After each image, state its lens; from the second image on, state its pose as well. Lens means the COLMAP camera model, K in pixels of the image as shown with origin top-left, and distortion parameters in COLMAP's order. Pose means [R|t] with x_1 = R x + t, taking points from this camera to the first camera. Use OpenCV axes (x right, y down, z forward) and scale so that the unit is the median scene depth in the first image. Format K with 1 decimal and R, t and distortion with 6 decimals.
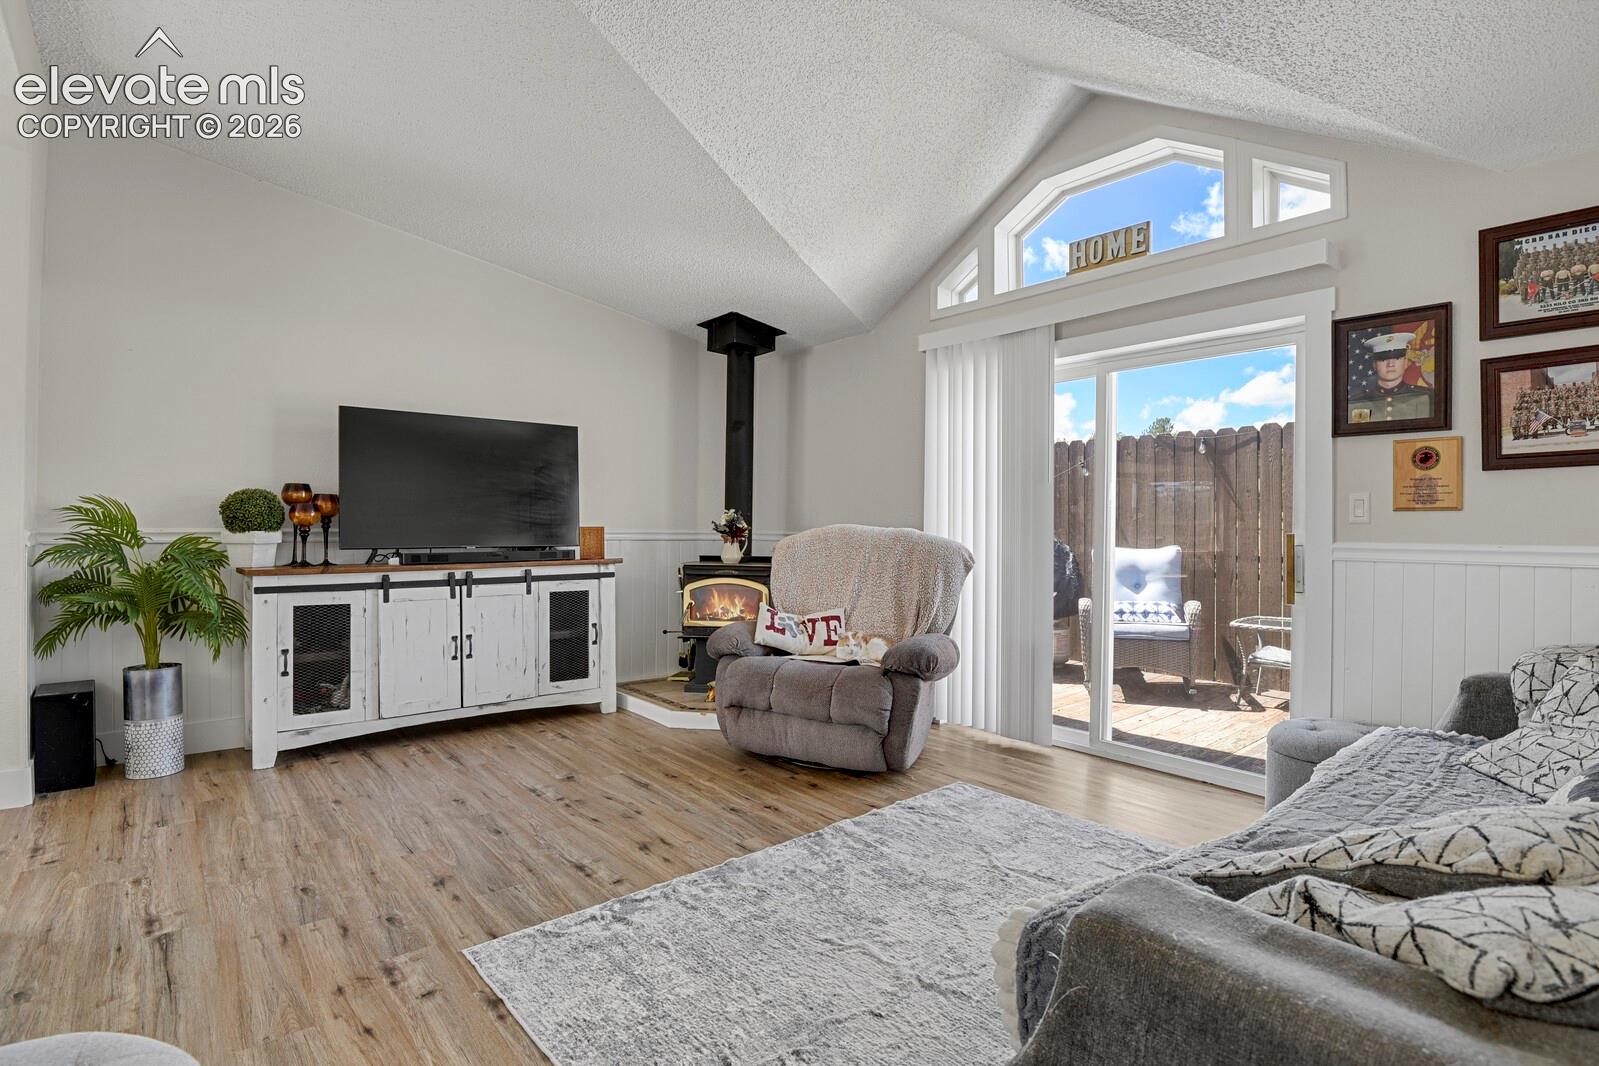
lens RADIAL K [[778.8, 0, 805.9], [0, 778.8, 535.0], [0, 0, 1]] dist [-0.027039, -0.000673]
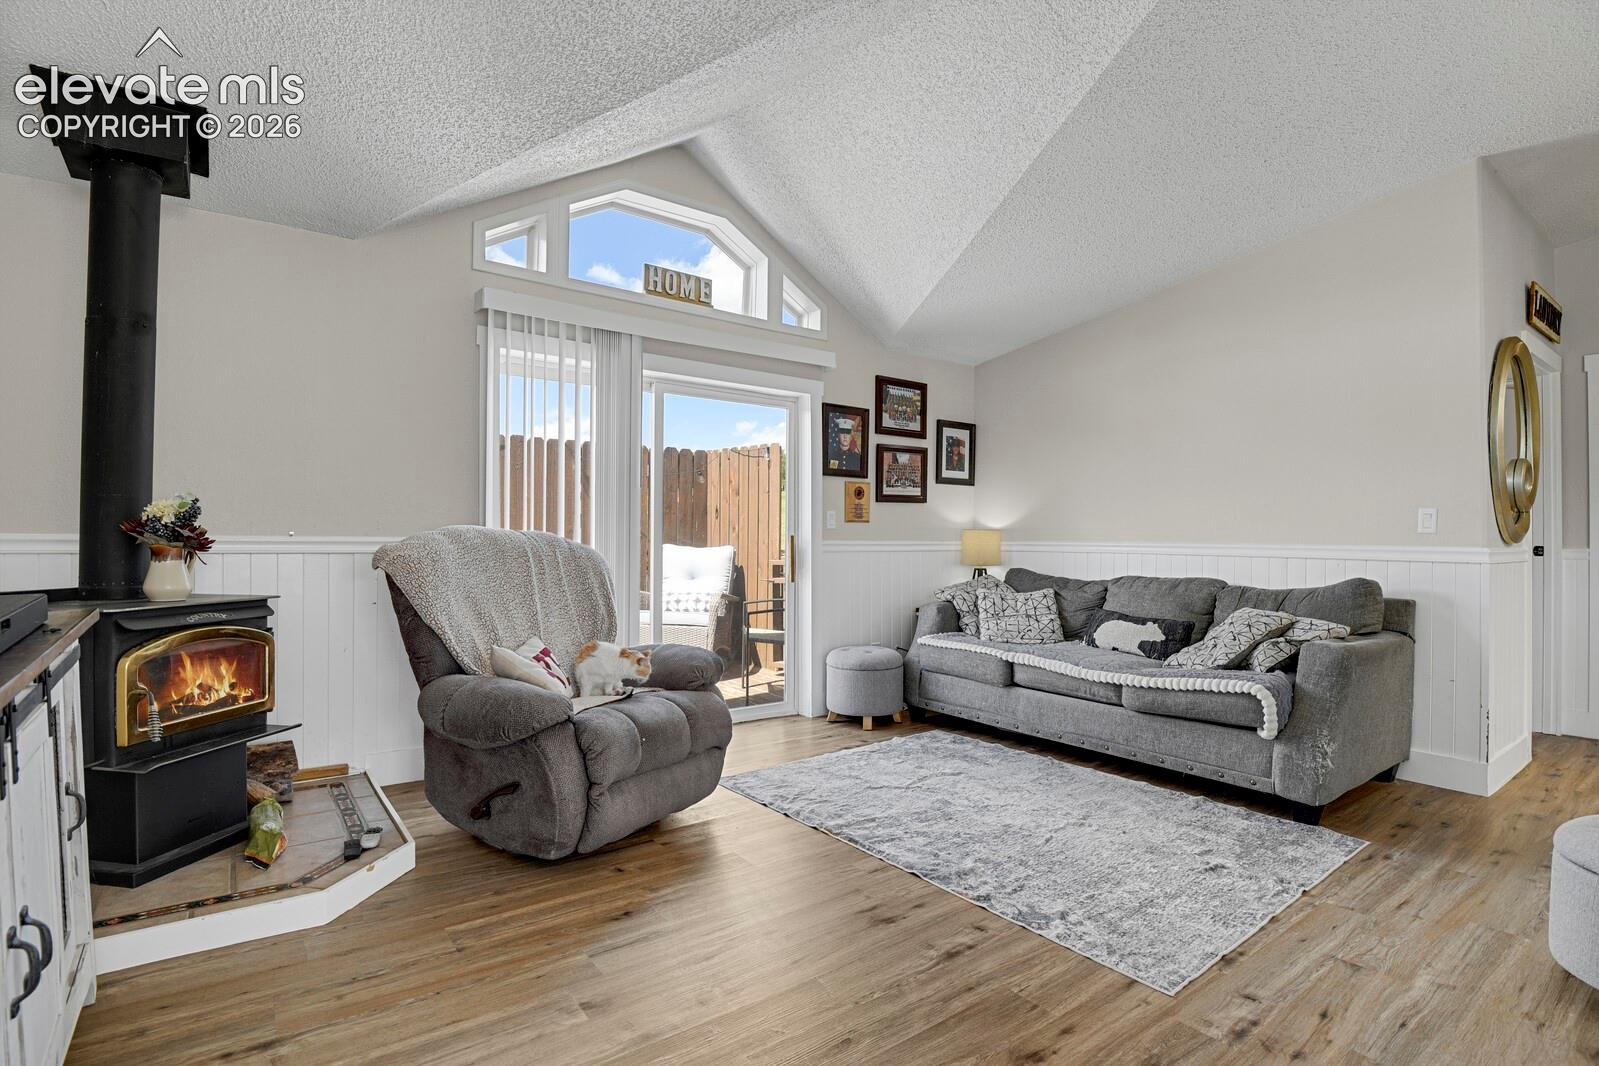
lens RADIAL K [[779.5, 0, 814.3], [0, 779.5, 532.0], [0, 0, 1]] dist [-0.029403, -0.001291]
pose [[0.047772, -0.004142, 0.998850, -1.029652], [-0.000683, 0.999991, 0.004180, -0.016634], [-0.998858, -0.000881, 0.047768, 1.027922]]
